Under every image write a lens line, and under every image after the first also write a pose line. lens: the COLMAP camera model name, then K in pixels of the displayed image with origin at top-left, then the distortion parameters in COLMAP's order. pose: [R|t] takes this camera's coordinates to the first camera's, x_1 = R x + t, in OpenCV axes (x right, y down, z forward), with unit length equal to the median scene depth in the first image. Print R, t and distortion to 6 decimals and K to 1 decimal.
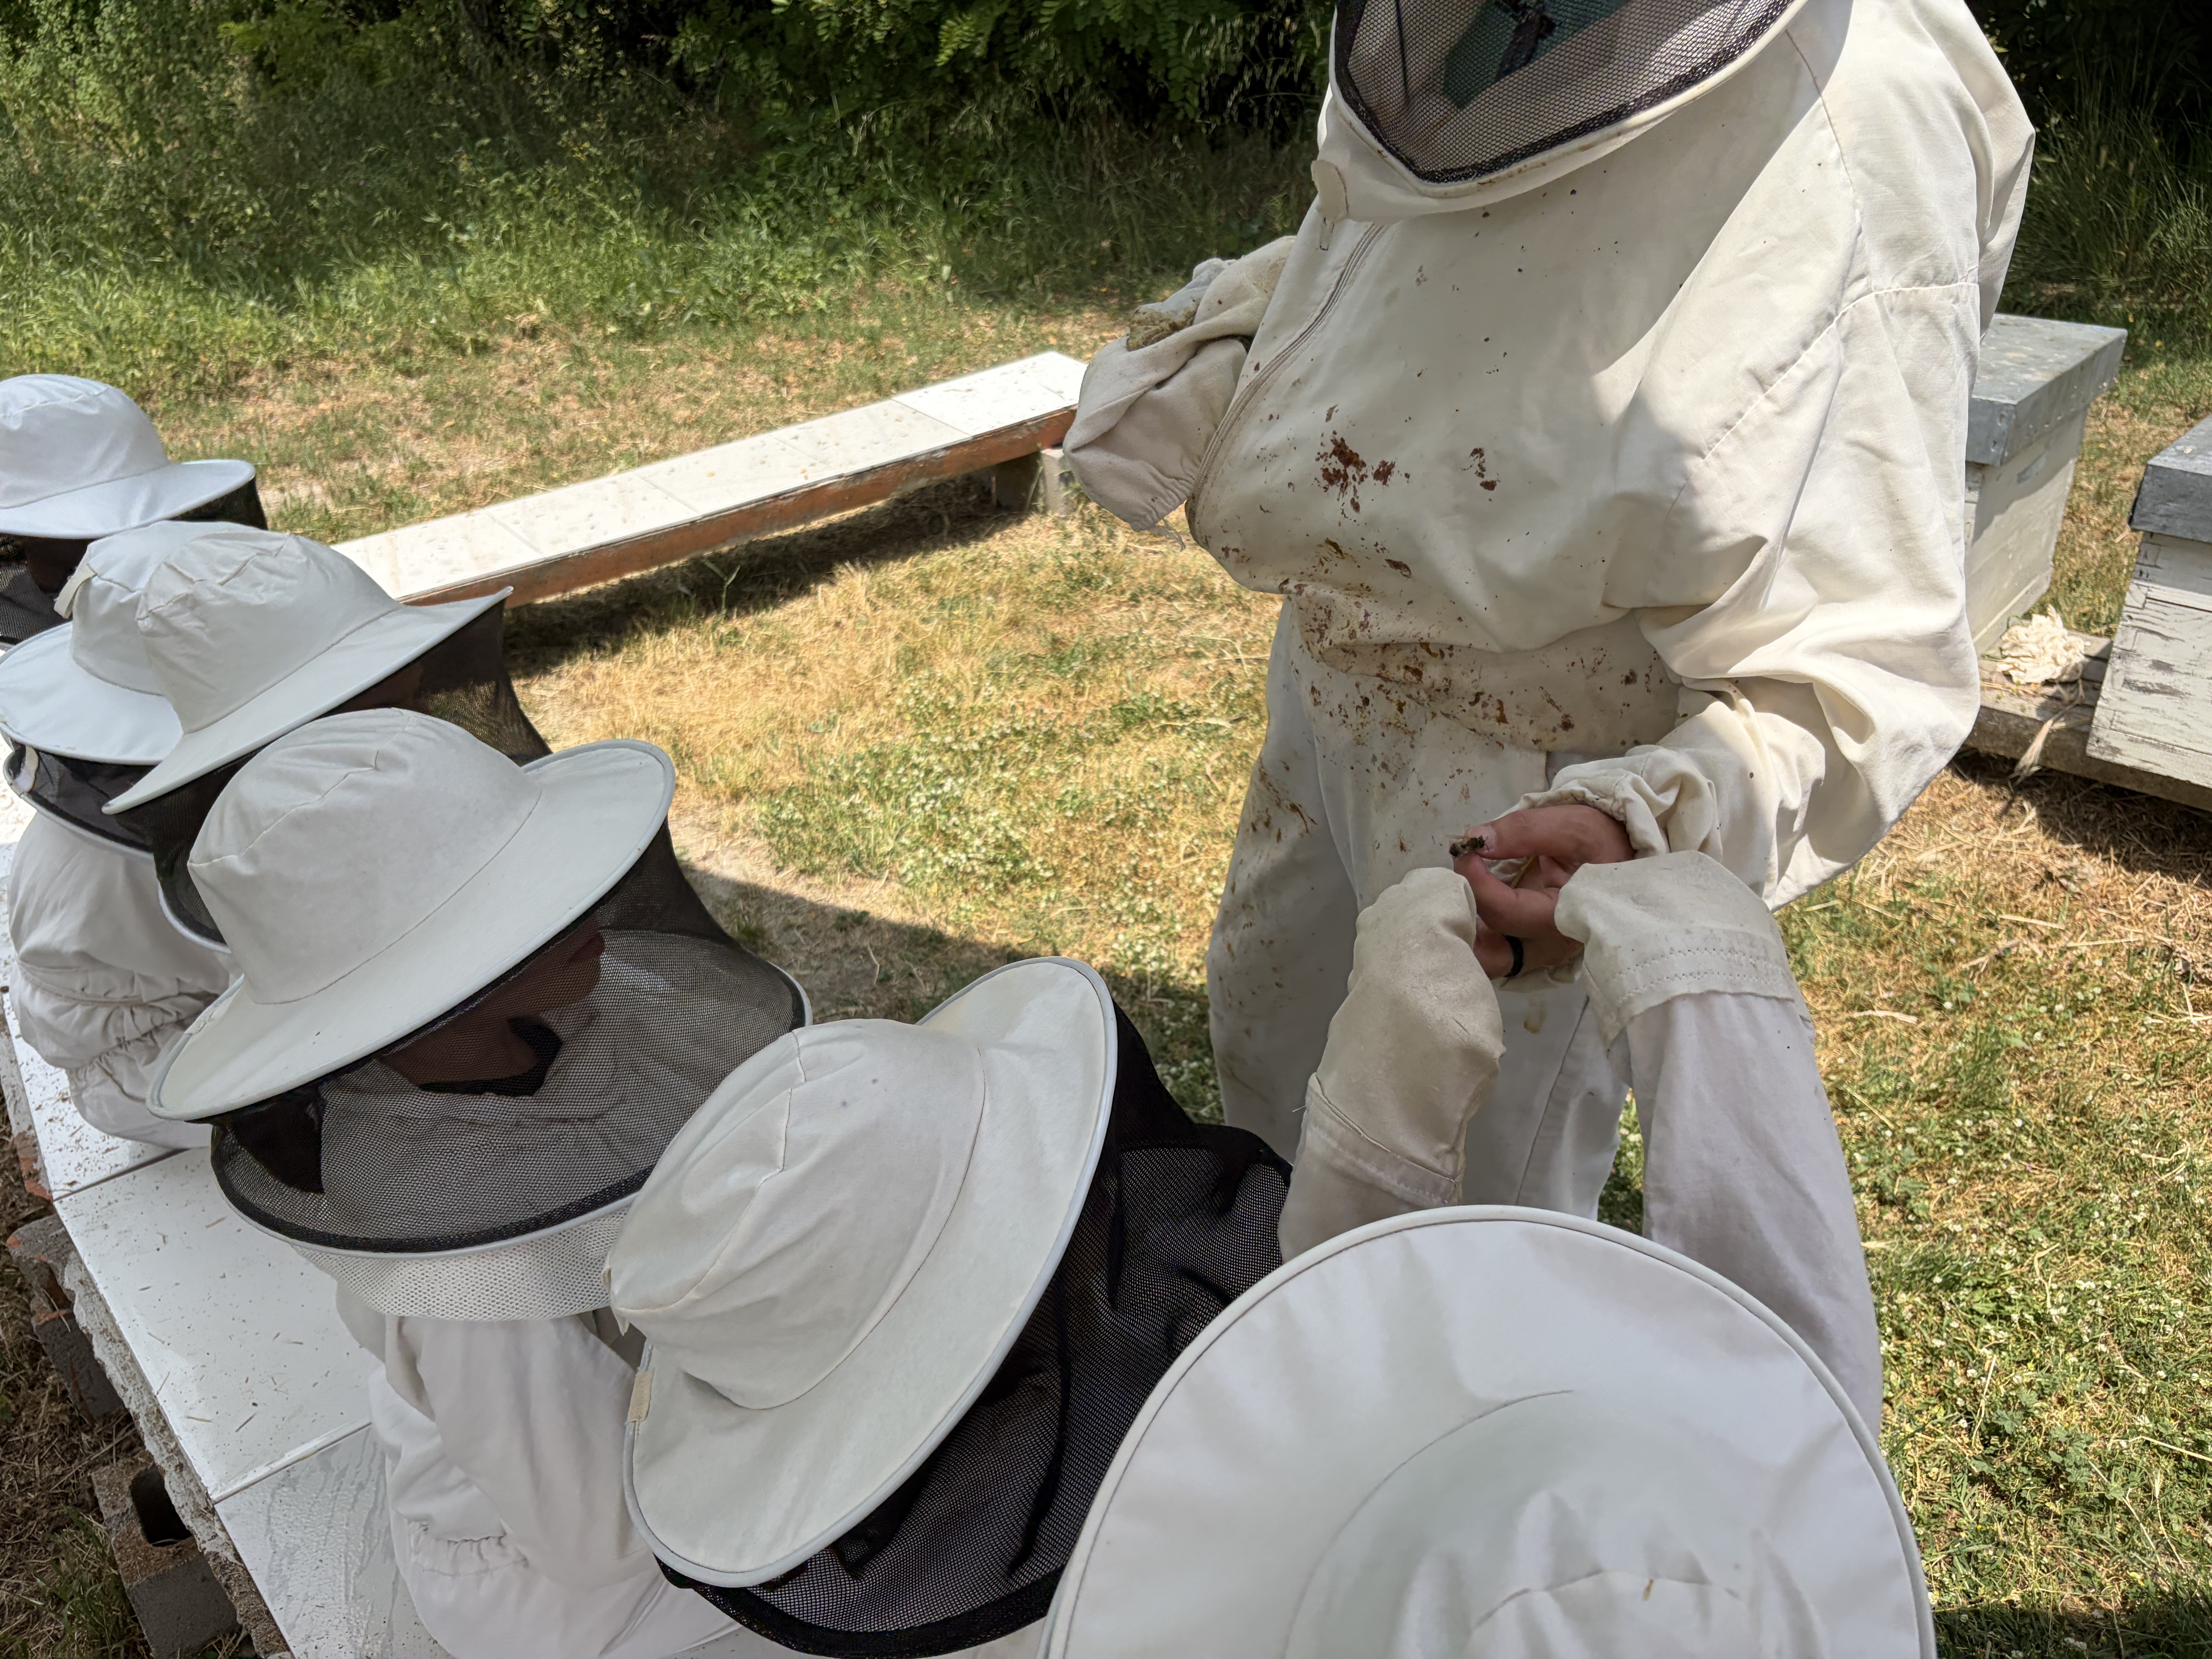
lens RADIAL K [[1747.0, 0, 1021.2], [0, 1747.0, 828.8], [0, 0, 1]] dist [0.033124, -0.021287]
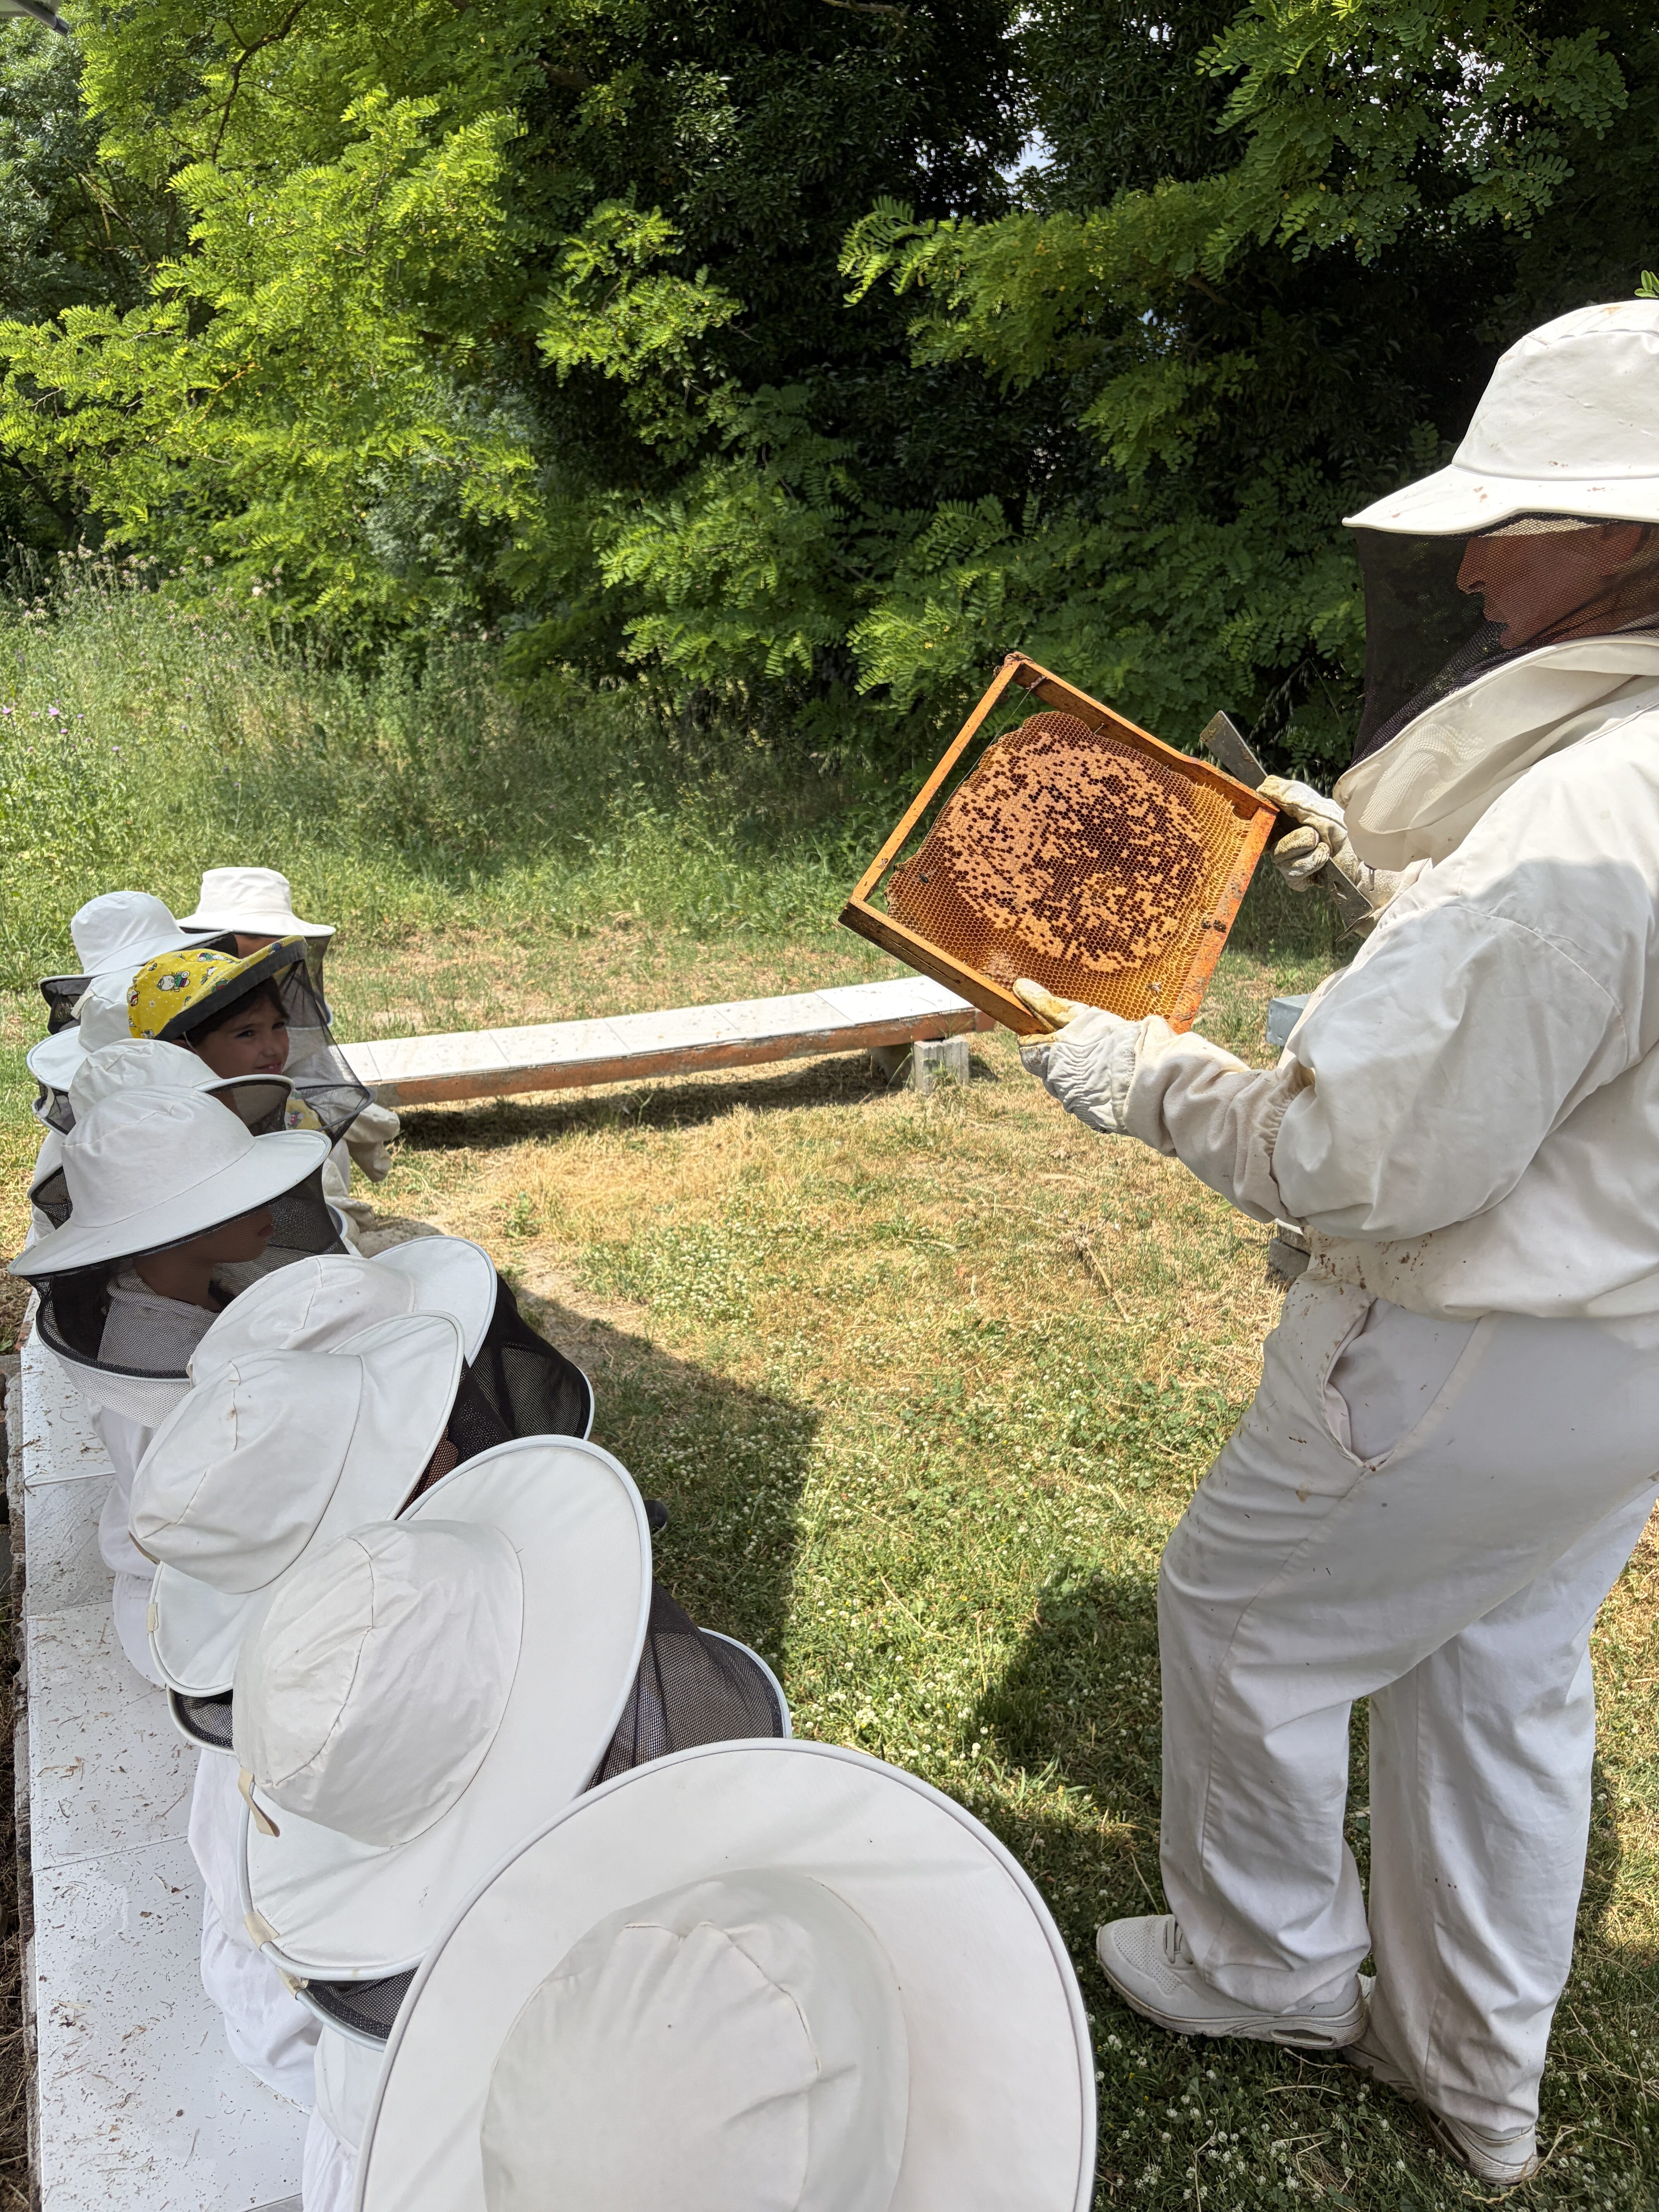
lens RADIAL K [[1682.9, 0, 801.0], [0, 1682.9, 1125.6], [0, 0, 1]] dist [0.110560, -0.115798]
pose [[0.960447, 0.126679, -0.247980, 0.237830], [-0.170673, 0.971454, -0.164767, 0.058758], [0.220029, 0.200573, 0.954651, -0.175927]]
